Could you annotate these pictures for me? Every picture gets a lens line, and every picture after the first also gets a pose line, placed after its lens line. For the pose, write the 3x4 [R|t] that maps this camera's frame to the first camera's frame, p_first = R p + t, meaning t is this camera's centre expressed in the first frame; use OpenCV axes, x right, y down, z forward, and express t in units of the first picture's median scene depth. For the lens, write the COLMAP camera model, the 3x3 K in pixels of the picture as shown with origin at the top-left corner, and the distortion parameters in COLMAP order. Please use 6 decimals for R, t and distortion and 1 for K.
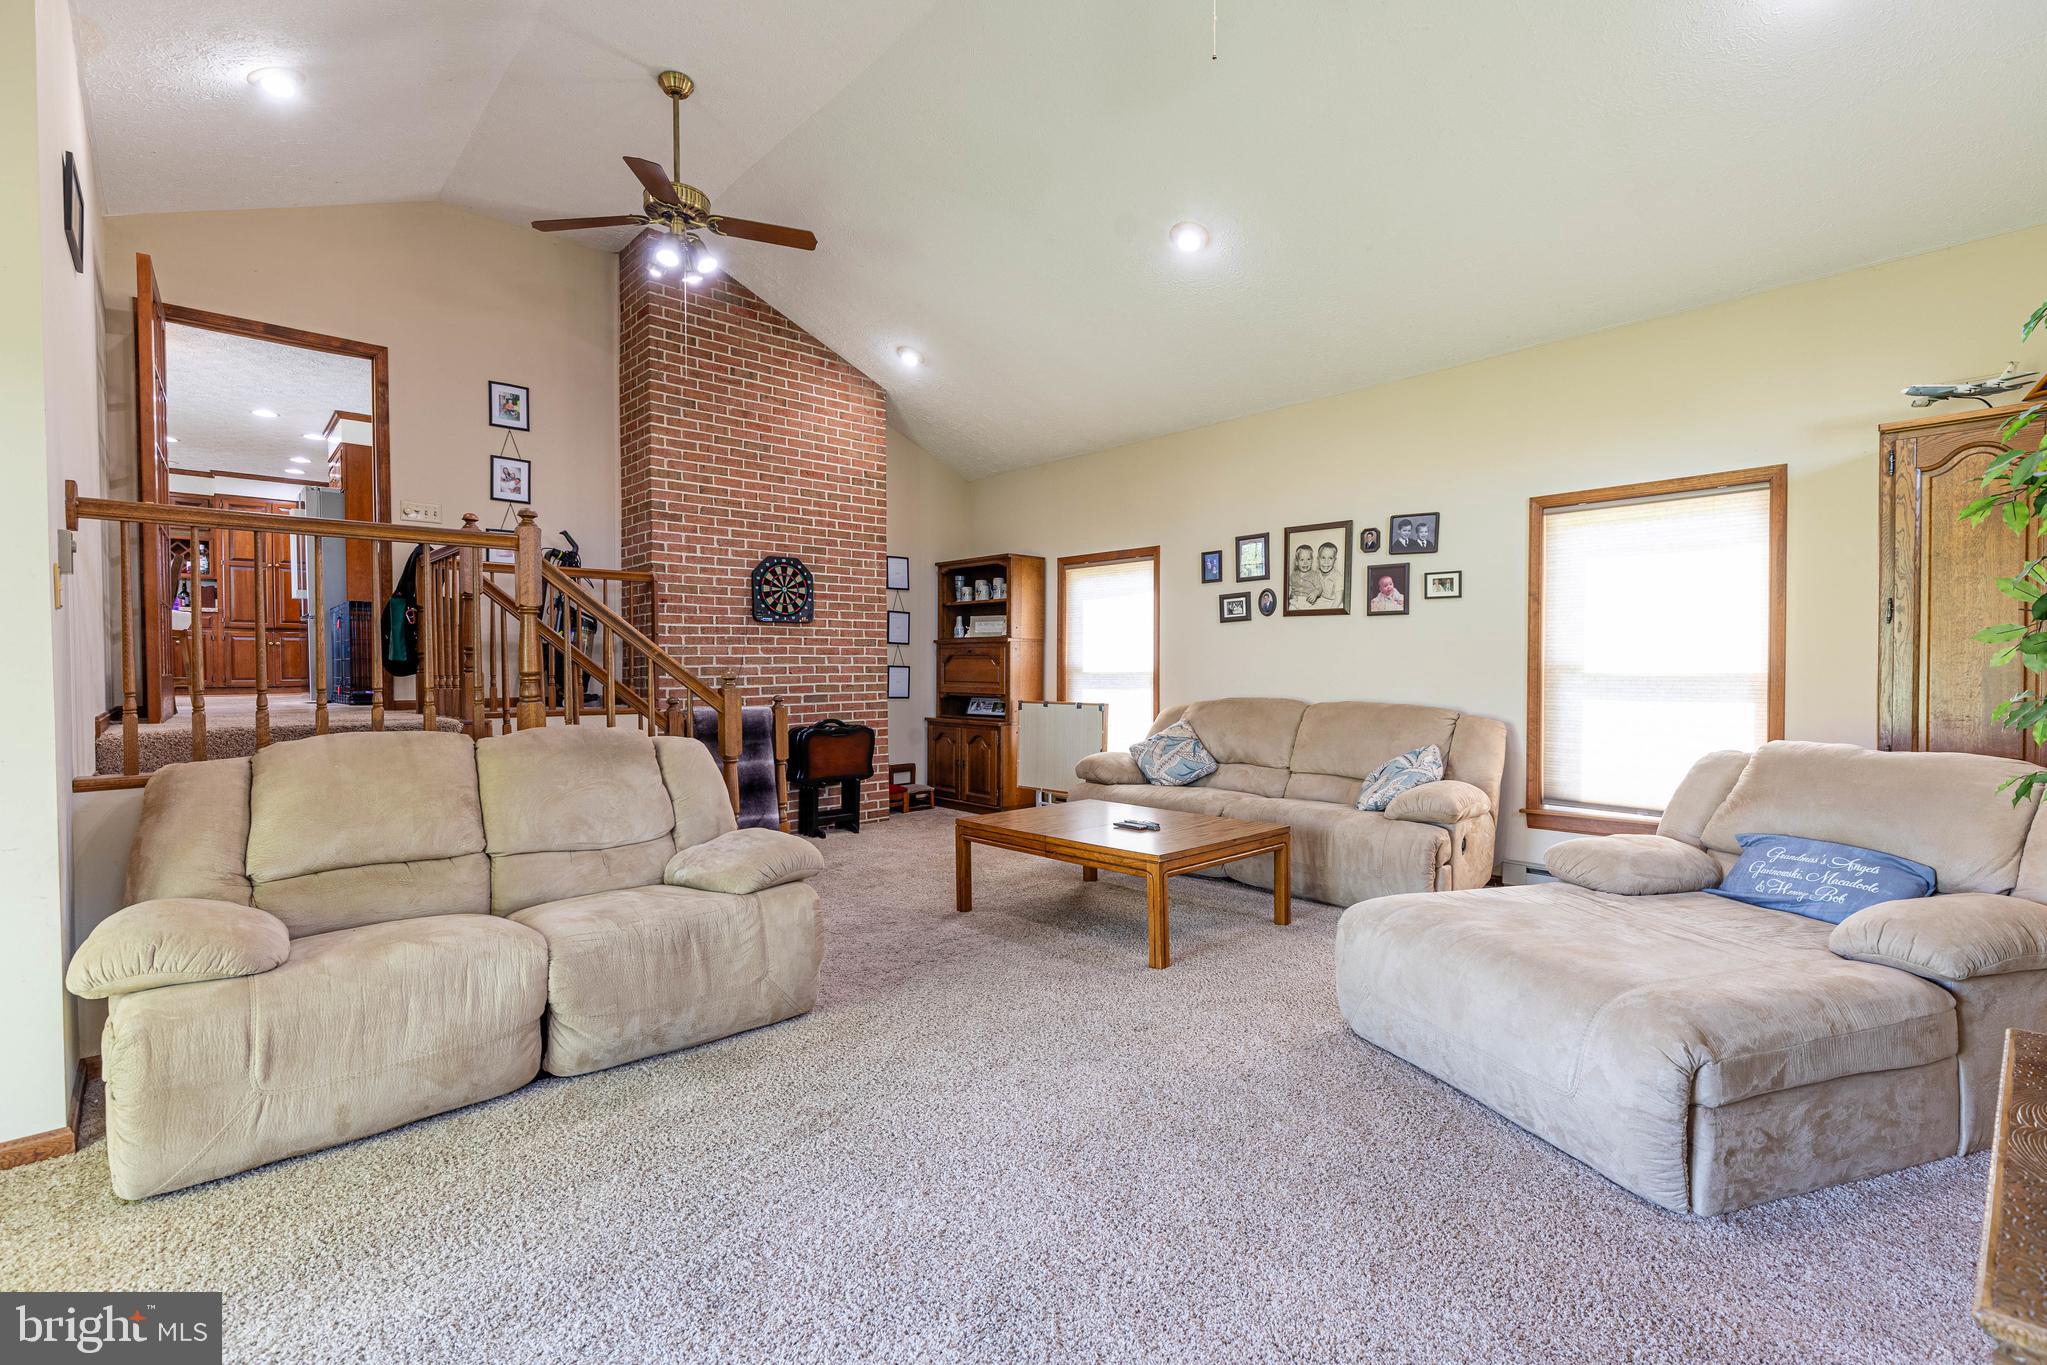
lens RADIAL K [[923.5, 0, 1032.6], [0, 923.5, 685.7], [0, 0, 1]] dist [0.014858, -0.002144]
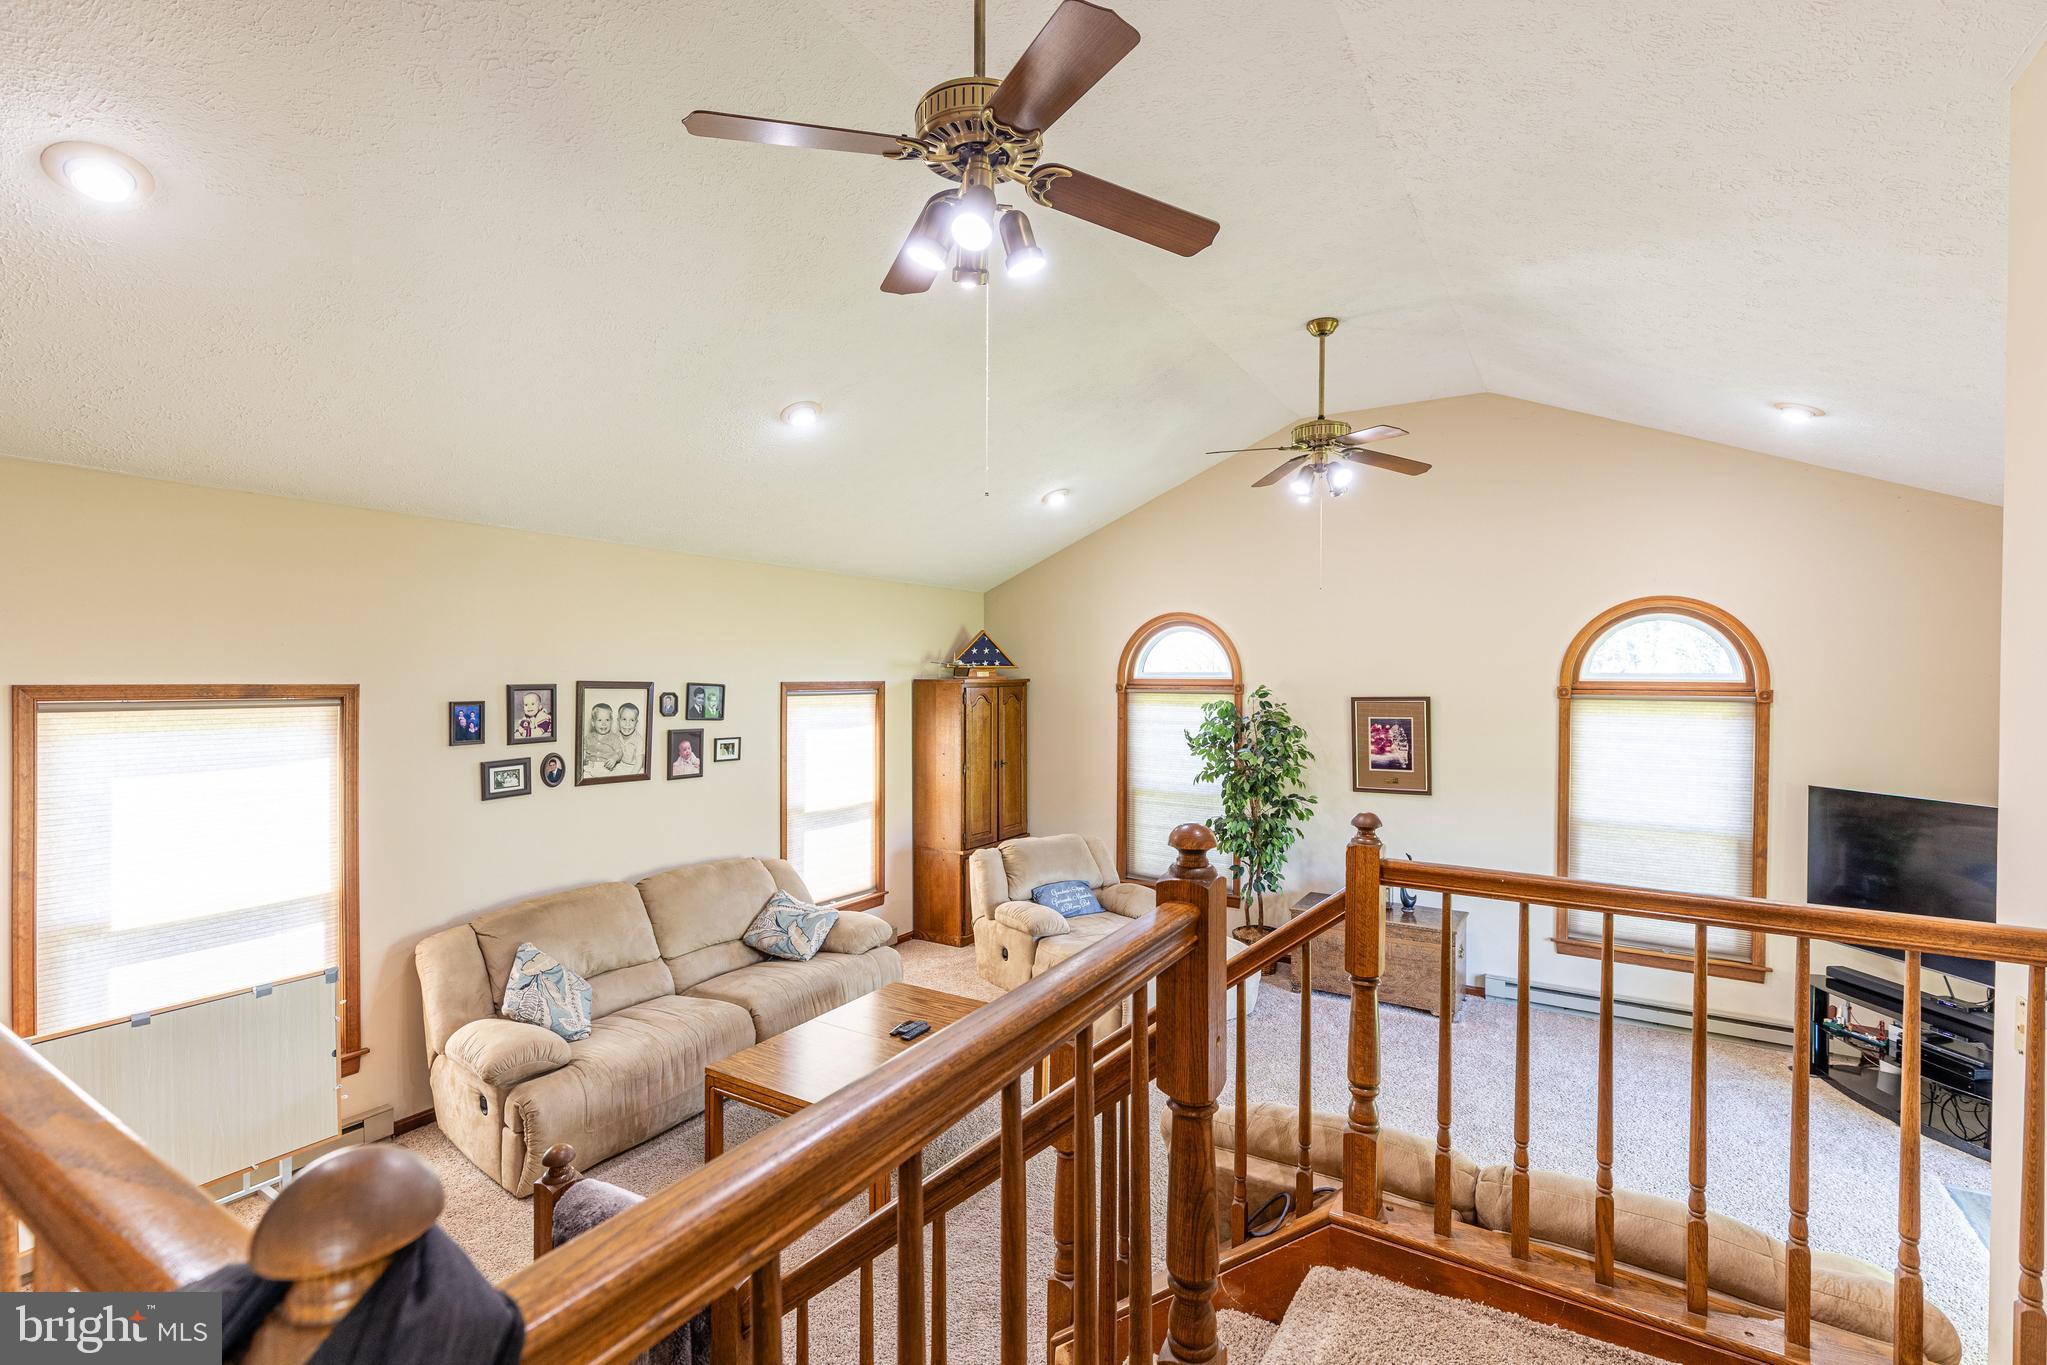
lens RADIAL K [[923.5, 0, 1029.9], [0, 923.5, 686.9], [0, 0, 1]] dist [0.014858, -0.002144]
pose [[-0.263239, -0.012465, 0.964650, -0.685320], [0.012663, 0.999786, 0.016375, -0.183366], [-0.964648, 0.016526, -0.263024, 0.867697]]
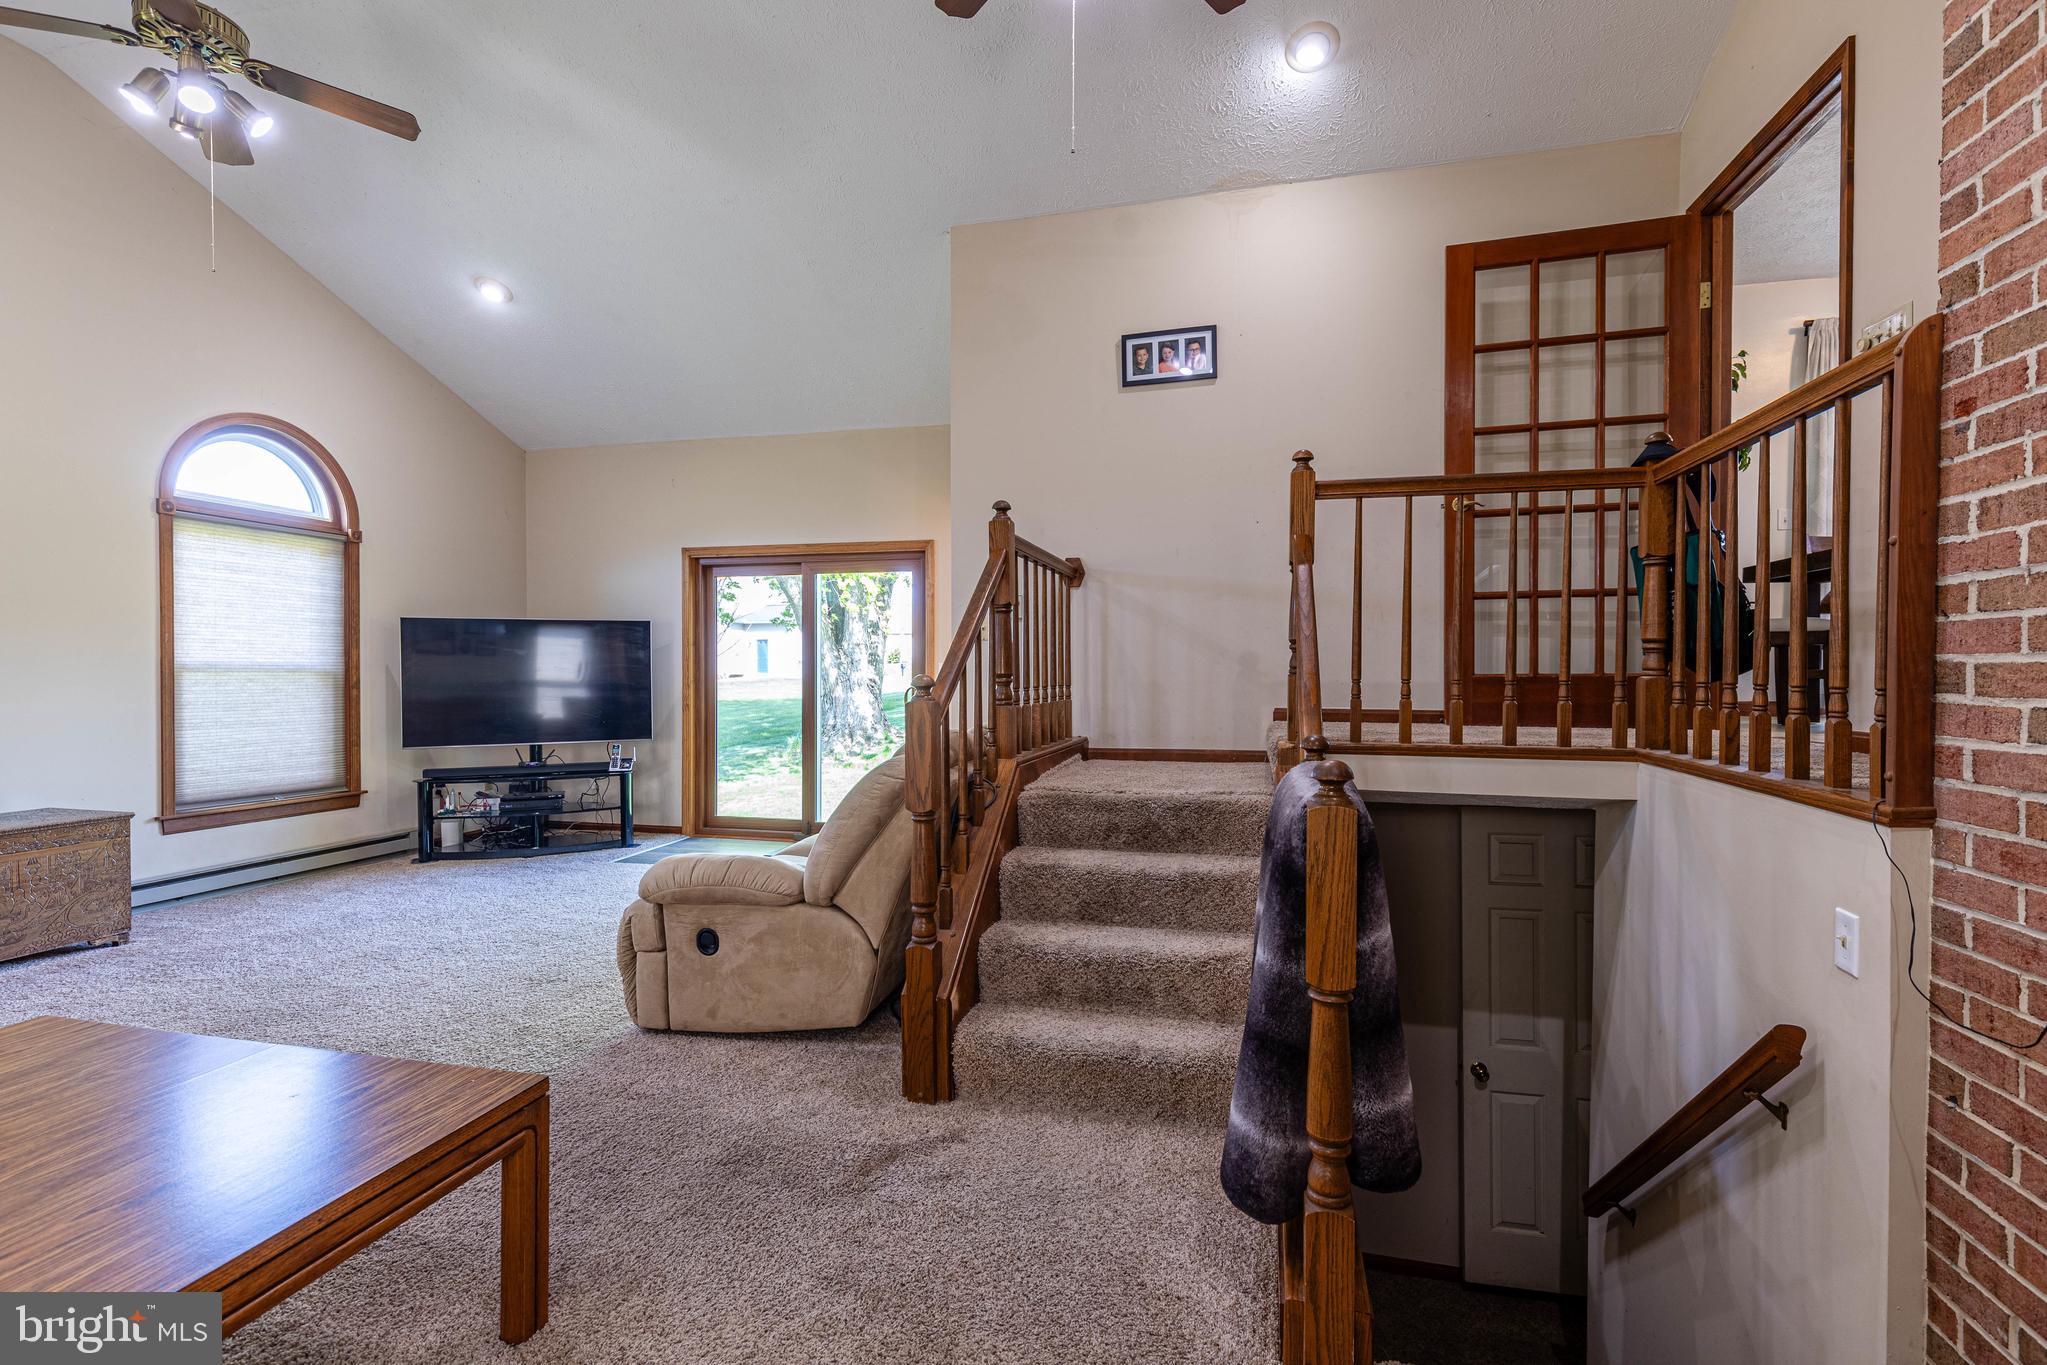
lens RADIAL K [[923.5, 0, 1026.4], [0, 923.5, 682.7], [0, 0, 1]] dist [0.014858, -0.002144]
pose [[-0.845947, 0.011224, -0.533149, -0.038825], [-0.004487, 0.999593, 0.028163, -0.020353], [0.533248, 0.026217, -0.845553, 1.143972]]
